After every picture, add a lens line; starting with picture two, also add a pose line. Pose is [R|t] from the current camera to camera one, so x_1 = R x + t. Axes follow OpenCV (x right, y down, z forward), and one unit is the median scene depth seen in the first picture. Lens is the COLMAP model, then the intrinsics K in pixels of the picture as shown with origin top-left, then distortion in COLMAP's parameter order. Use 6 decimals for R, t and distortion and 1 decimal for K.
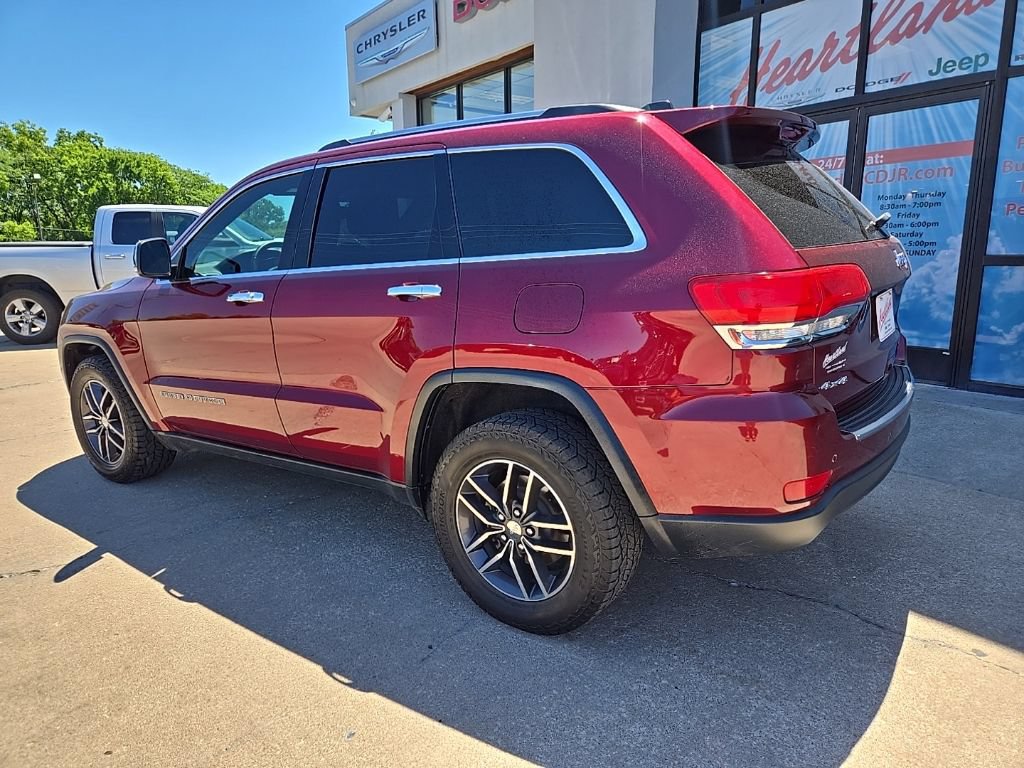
lens RADIAL K [[683.9, 0, 509.6], [0, 683.9, 379.7], [0, 0, 1]] dist [0.066066, -0.051104]
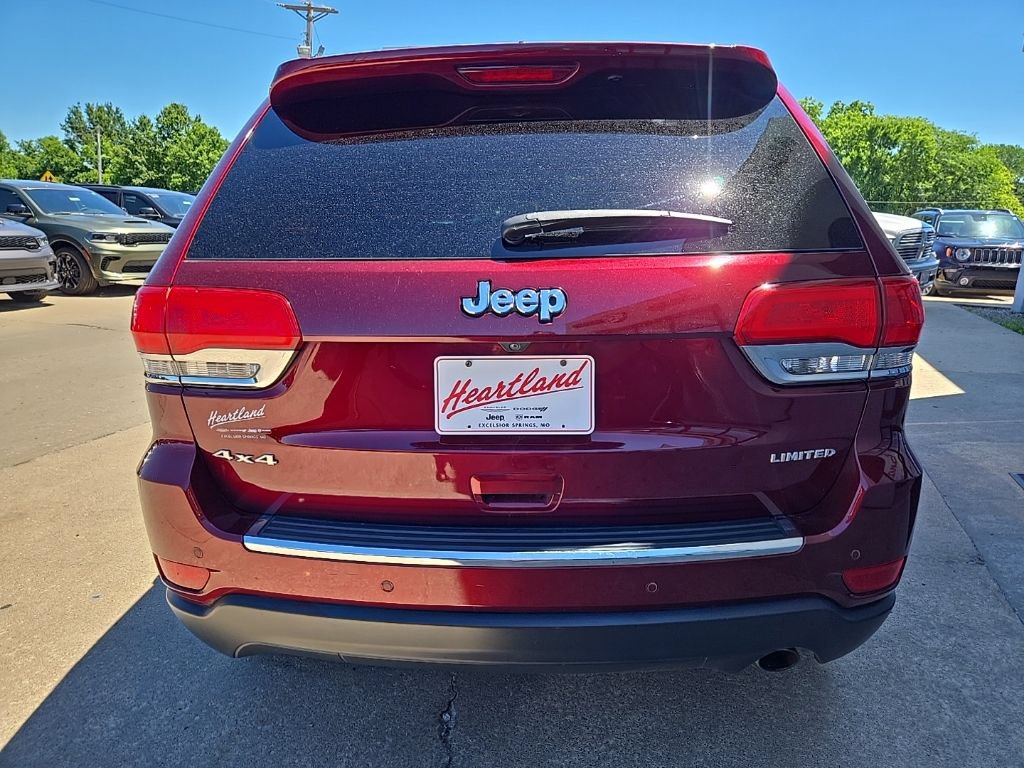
lens RADIAL K [[683.9, 0, 511.2], [0, 683.9, 383.7], [0, 0, 1]] dist [0.066066, -0.051104]
pose [[0.561514, 0.220295, -0.797604, 0.452673], [-0.181071, 0.973261, 0.141336, -0.083756], [0.807413, 0.065060, 0.586389, 0.314584]]
